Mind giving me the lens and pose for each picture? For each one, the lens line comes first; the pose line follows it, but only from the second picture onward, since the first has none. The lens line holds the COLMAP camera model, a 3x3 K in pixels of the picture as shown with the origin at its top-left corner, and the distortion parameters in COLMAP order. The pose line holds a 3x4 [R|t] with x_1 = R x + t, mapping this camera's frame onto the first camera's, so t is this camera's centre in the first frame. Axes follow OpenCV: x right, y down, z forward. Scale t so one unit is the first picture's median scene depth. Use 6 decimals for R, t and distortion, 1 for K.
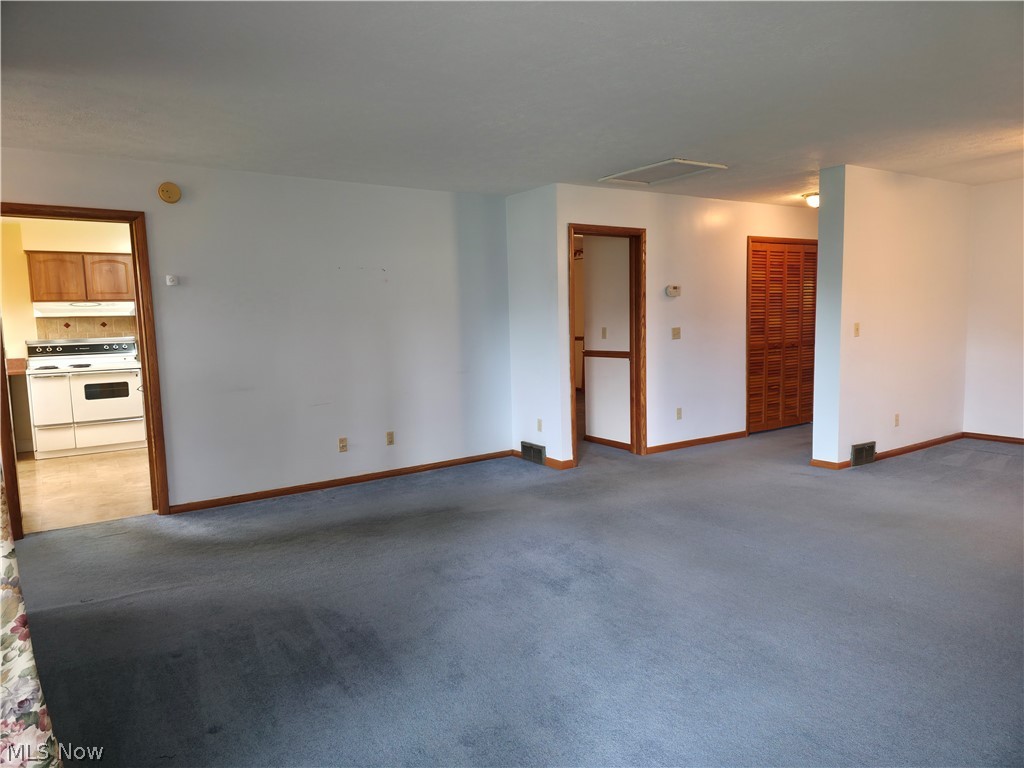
lens RADIAL K [[664.3, 0, 511.6], [0, 664.3, 385.9], [0, 0, 1]] dist [0.043524, -0.024824]
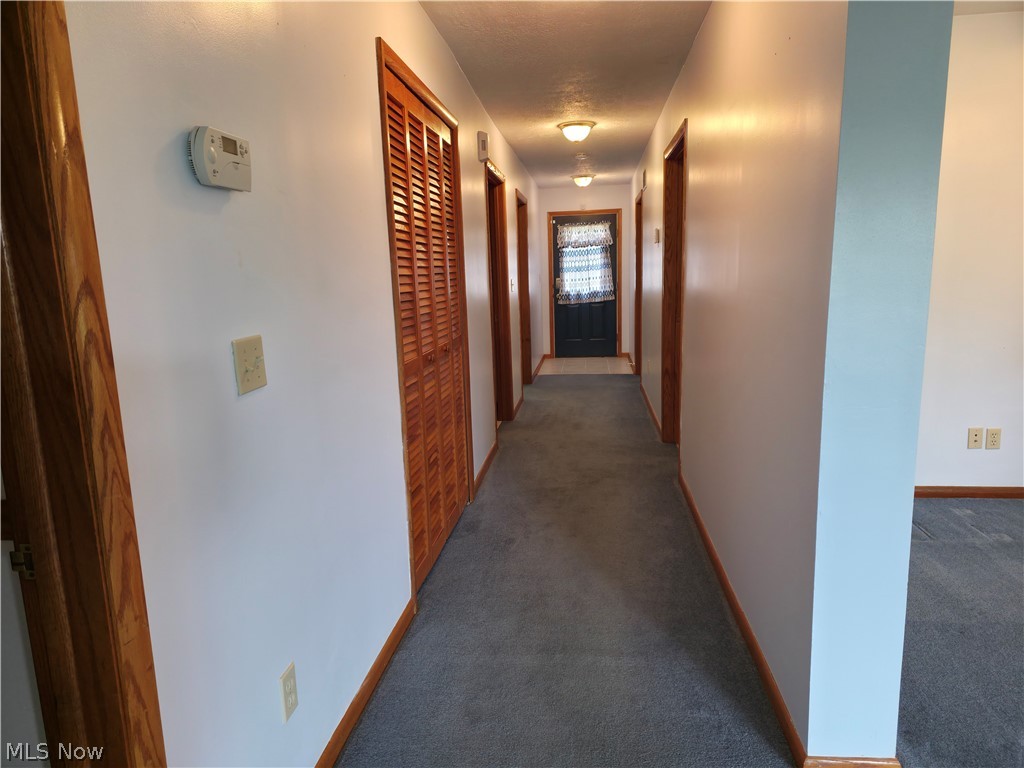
lens RADIAL K [[664.3, 0, 512.0], [0, 664.3, 385.9], [0, 0, 1]] dist [0.043524, -0.024824]
pose [[0.638446, -0.125460, 0.759372, 0.136431], [0.092117, 0.991989, 0.086444, -0.084502], [-0.764134, 0.014761, 0.644888, 0.804909]]
